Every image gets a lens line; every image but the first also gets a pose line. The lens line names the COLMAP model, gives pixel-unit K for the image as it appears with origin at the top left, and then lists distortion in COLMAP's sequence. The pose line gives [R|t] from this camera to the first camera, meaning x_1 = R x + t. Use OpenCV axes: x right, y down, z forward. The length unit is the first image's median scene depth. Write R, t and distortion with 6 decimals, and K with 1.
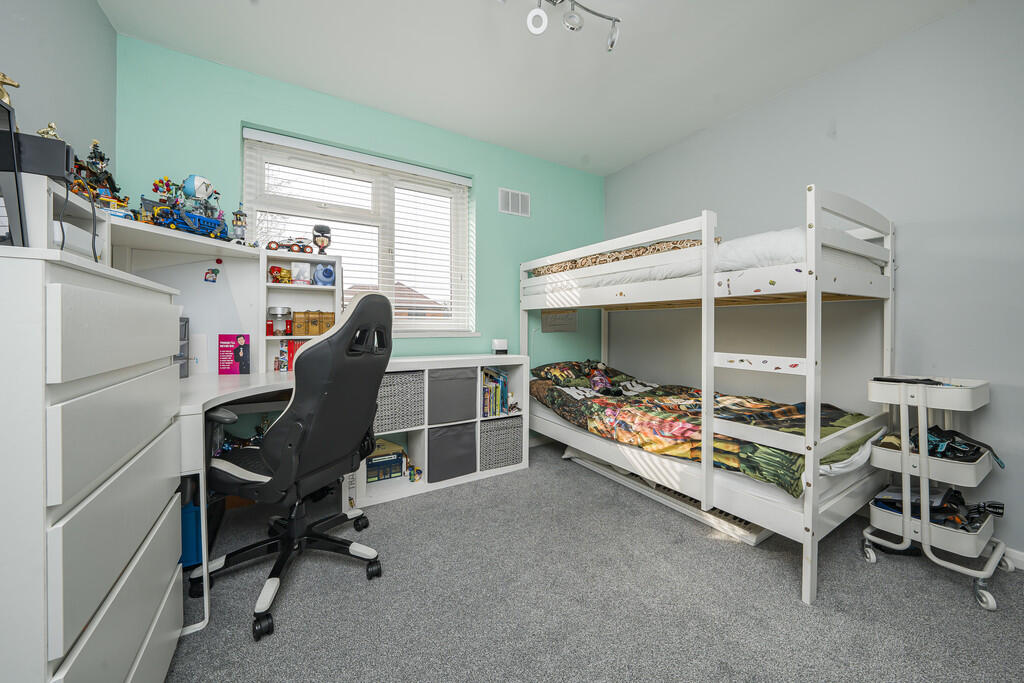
lens RADIAL K [[359.4, 0, 510.4], [0, 359.4, 328.6], [0, 0, 1]] dist [-0.010063, 0.000158]
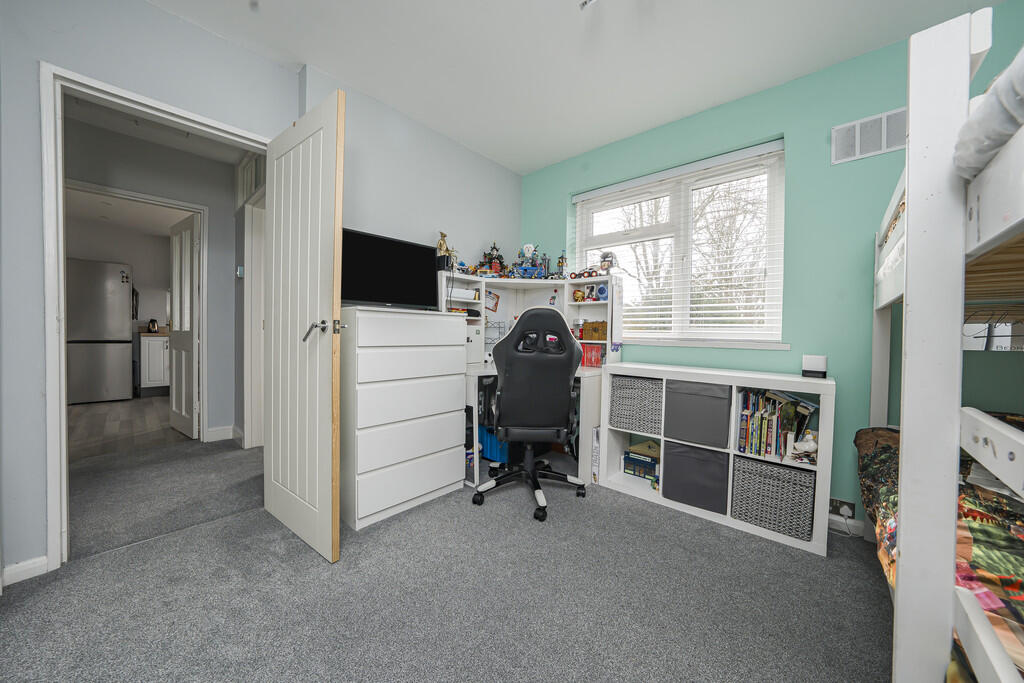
lens RADIAL K [[359.4, 0, 510.4], [0, 359.4, 328.6], [0, 0, 1]] dist [-0.010063, 0.000158]
pose [[0.293433, -0.002033, -0.955978, 0.570561], [-0.014559, 0.999872, -0.006595, -0.009044], [0.955869, 0.015853, 0.293366, 0.316077]]
